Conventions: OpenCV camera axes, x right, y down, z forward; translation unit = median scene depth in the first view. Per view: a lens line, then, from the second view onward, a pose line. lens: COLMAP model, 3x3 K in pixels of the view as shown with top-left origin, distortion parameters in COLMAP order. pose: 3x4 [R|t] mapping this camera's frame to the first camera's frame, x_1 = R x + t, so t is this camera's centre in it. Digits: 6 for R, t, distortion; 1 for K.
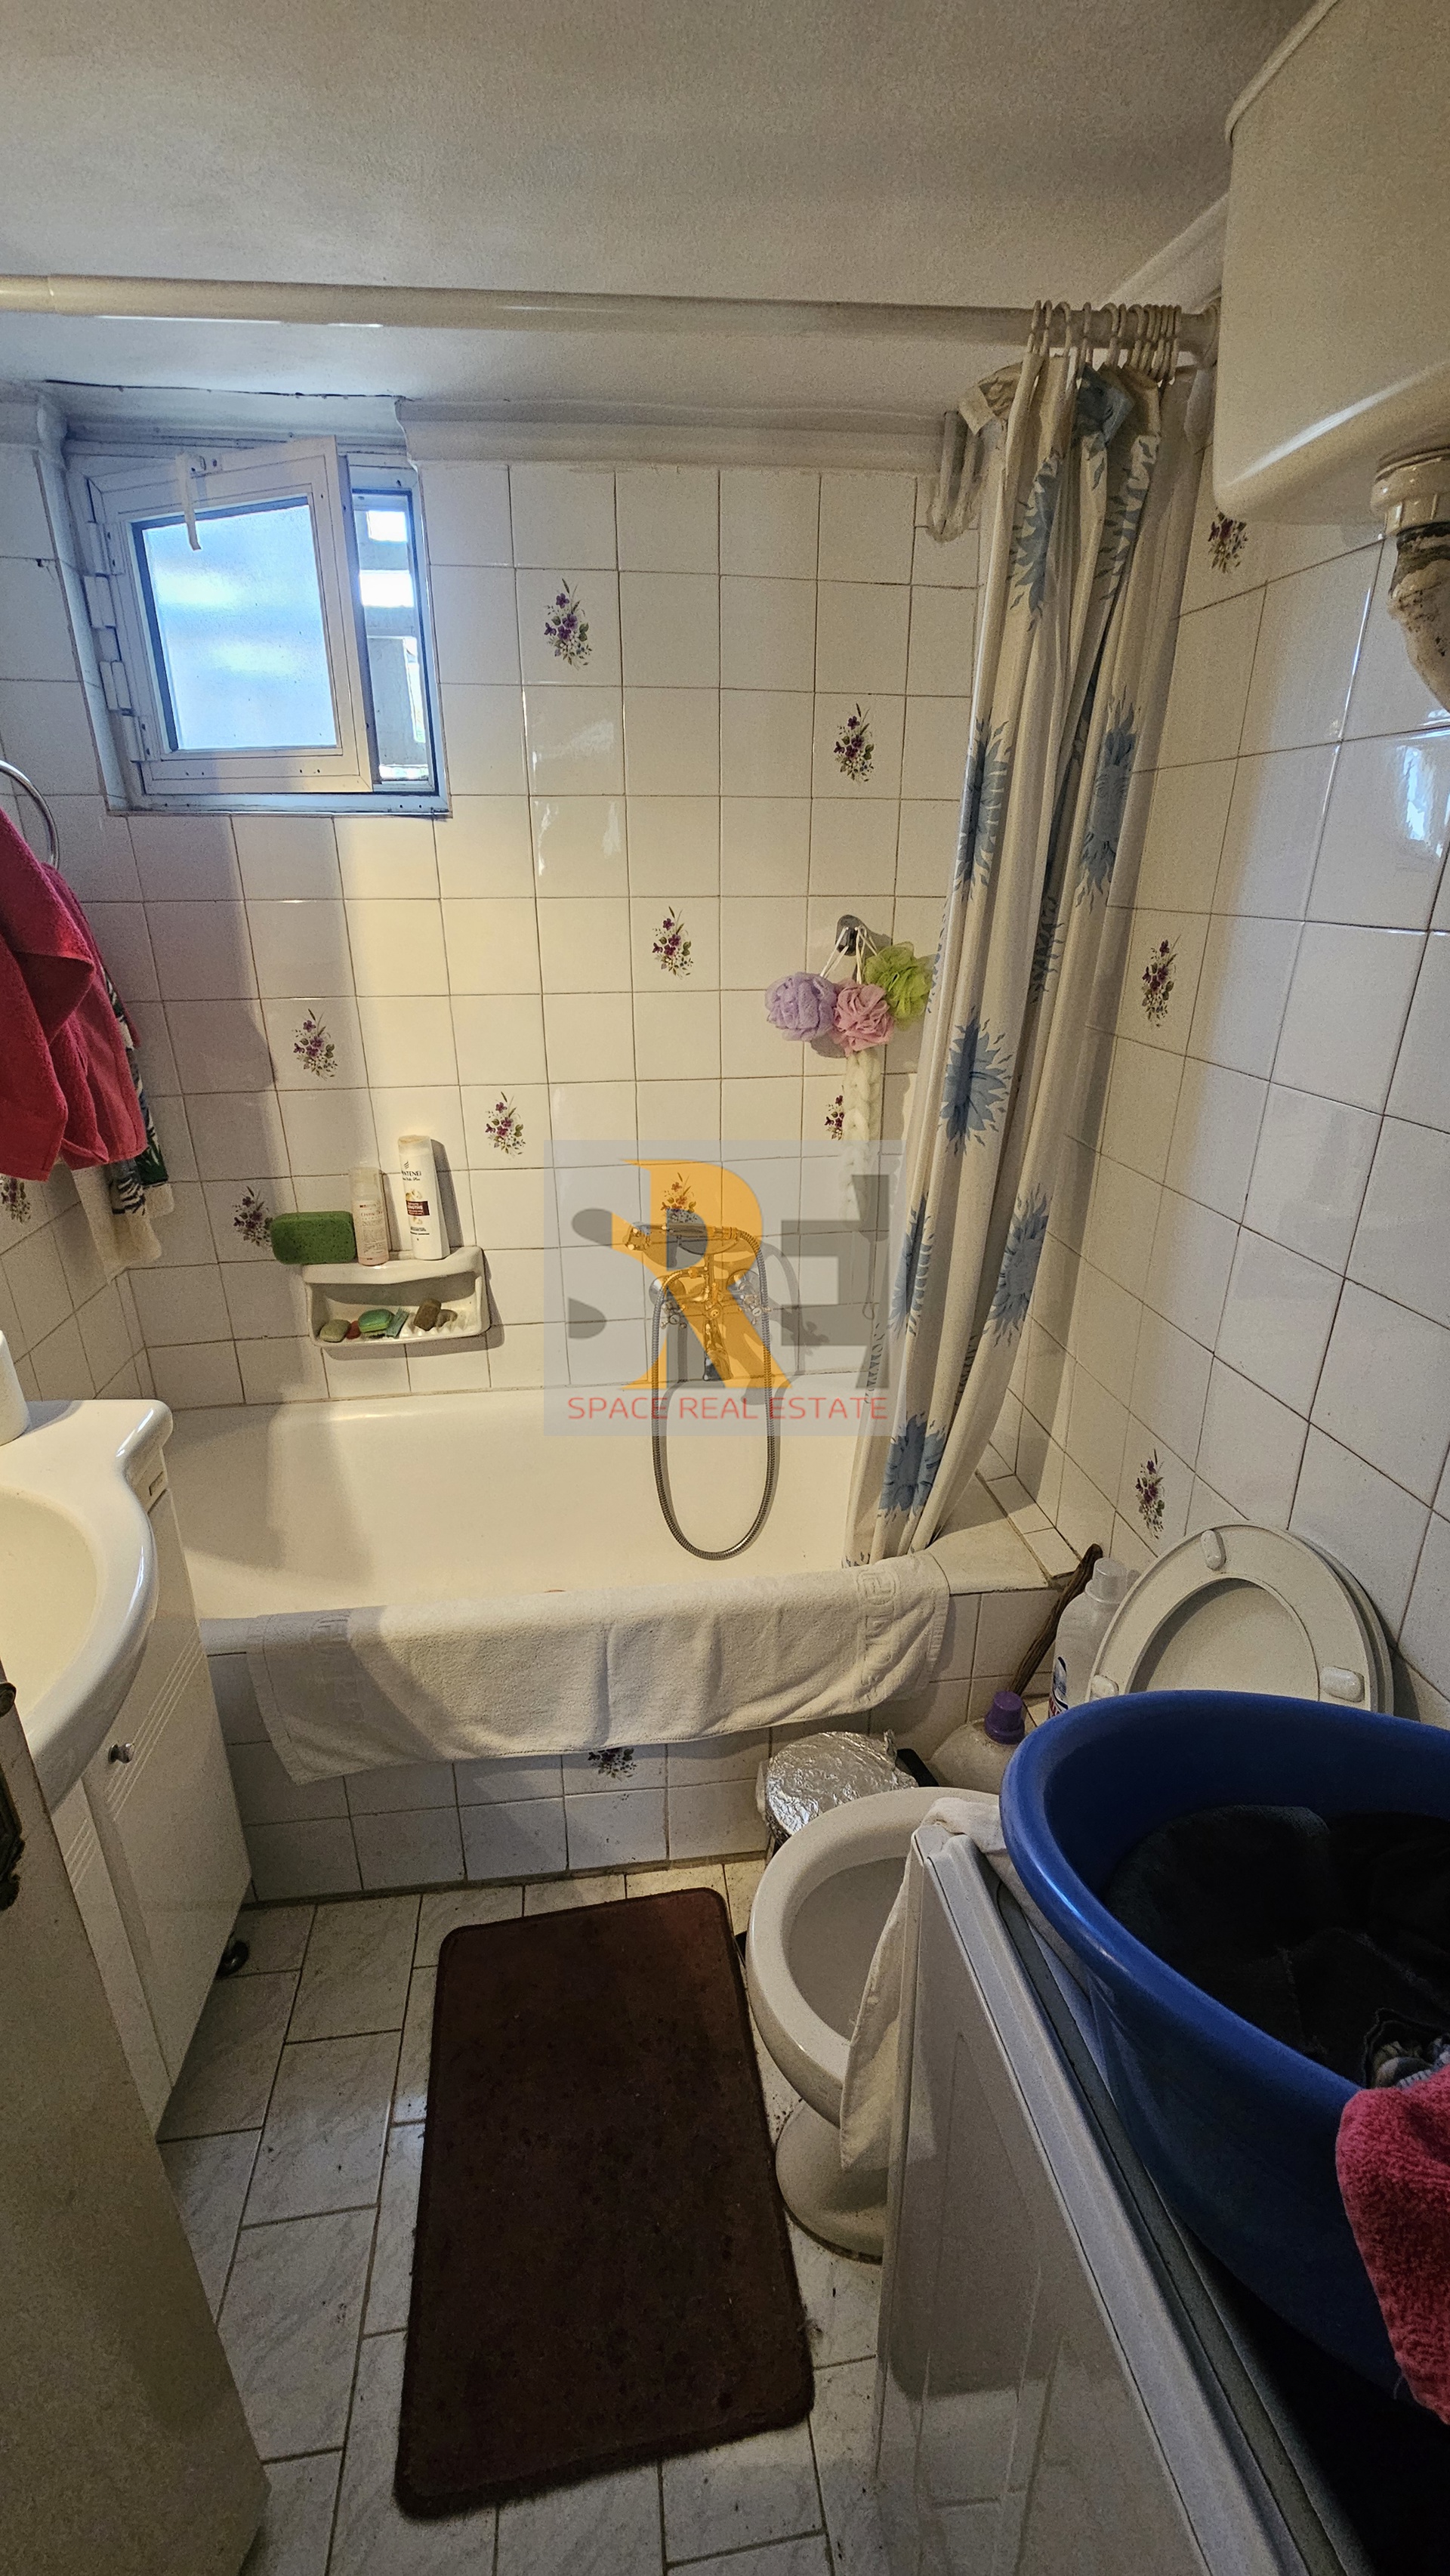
lens RADIAL K [[1056.3, 0, 736.5], [0, 1056.3, 1289.5], [0, 0, 1]] dist [-0.002837, 0.000322]
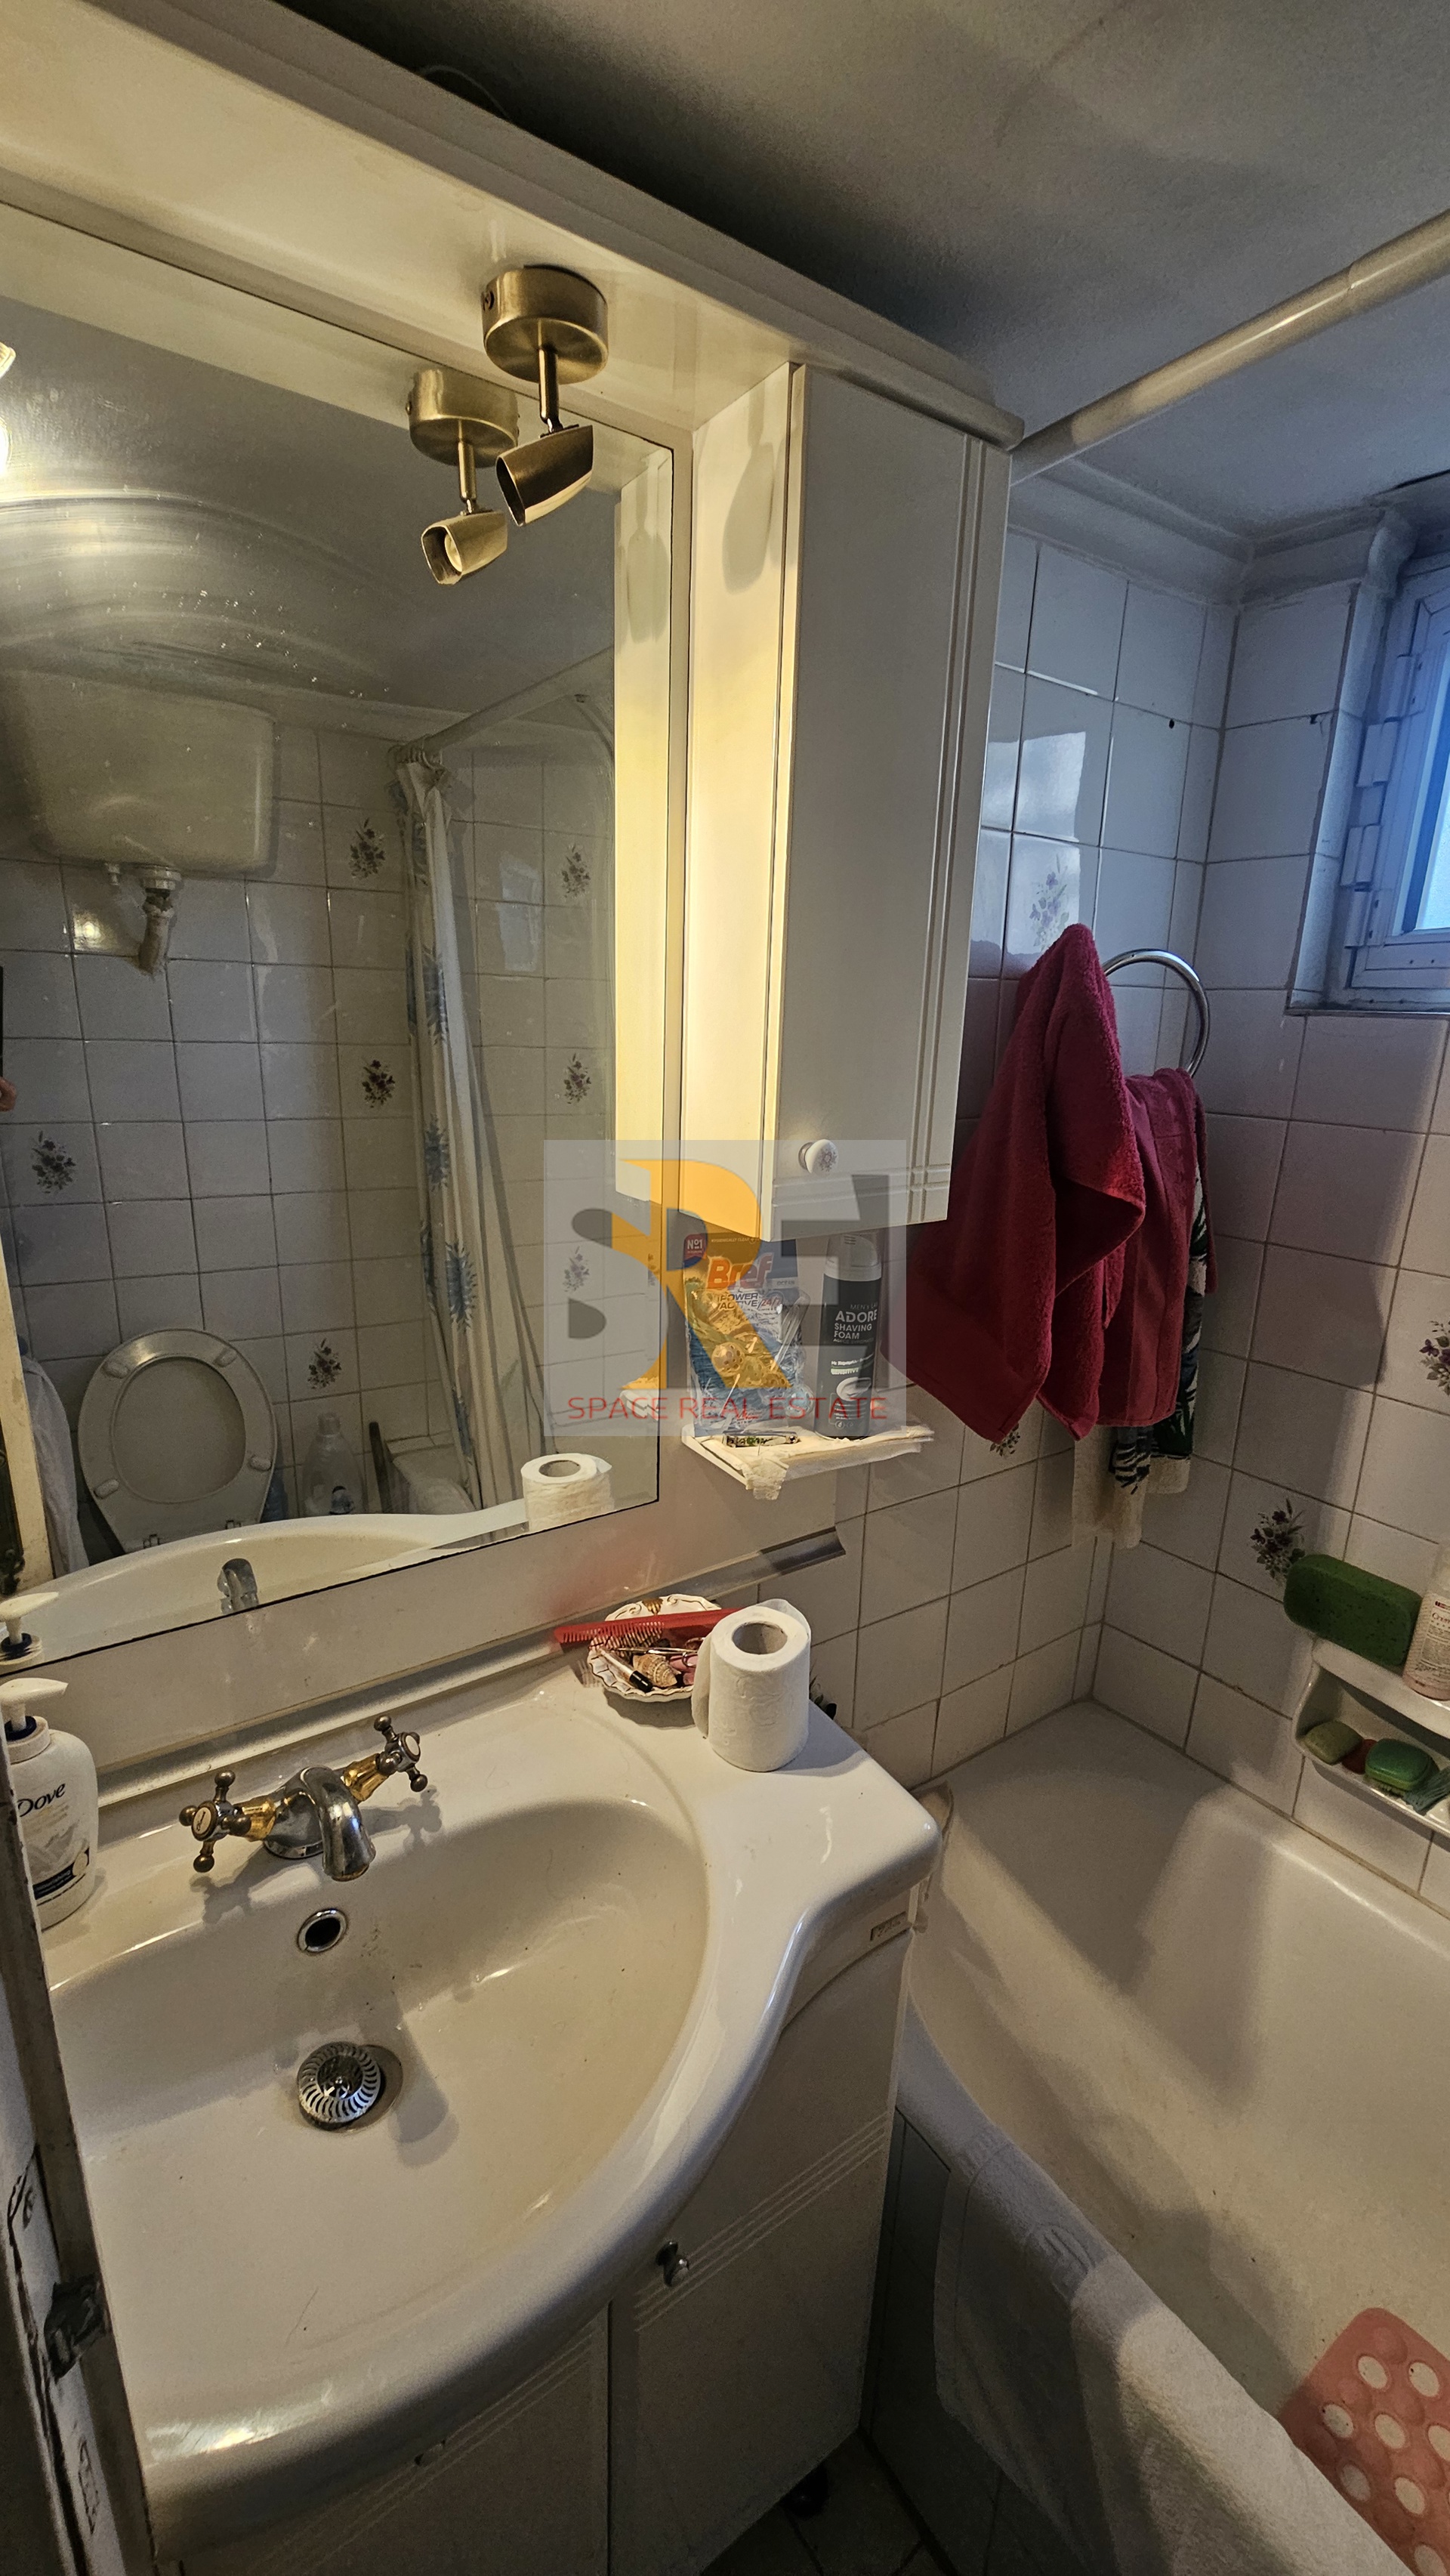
lens RADIAL K [[1056.3, 0, 736.5], [0, 1056.3, 1289.5], [0, 0, 1]] dist [-0.002837, 0.000322]
pose [[0.474202, 0.244042, -0.845917, -0.067150], [-0.358875, 0.930949, 0.067396, -0.150827], [0.803954, 0.271619, 0.529038, 0.284619]]
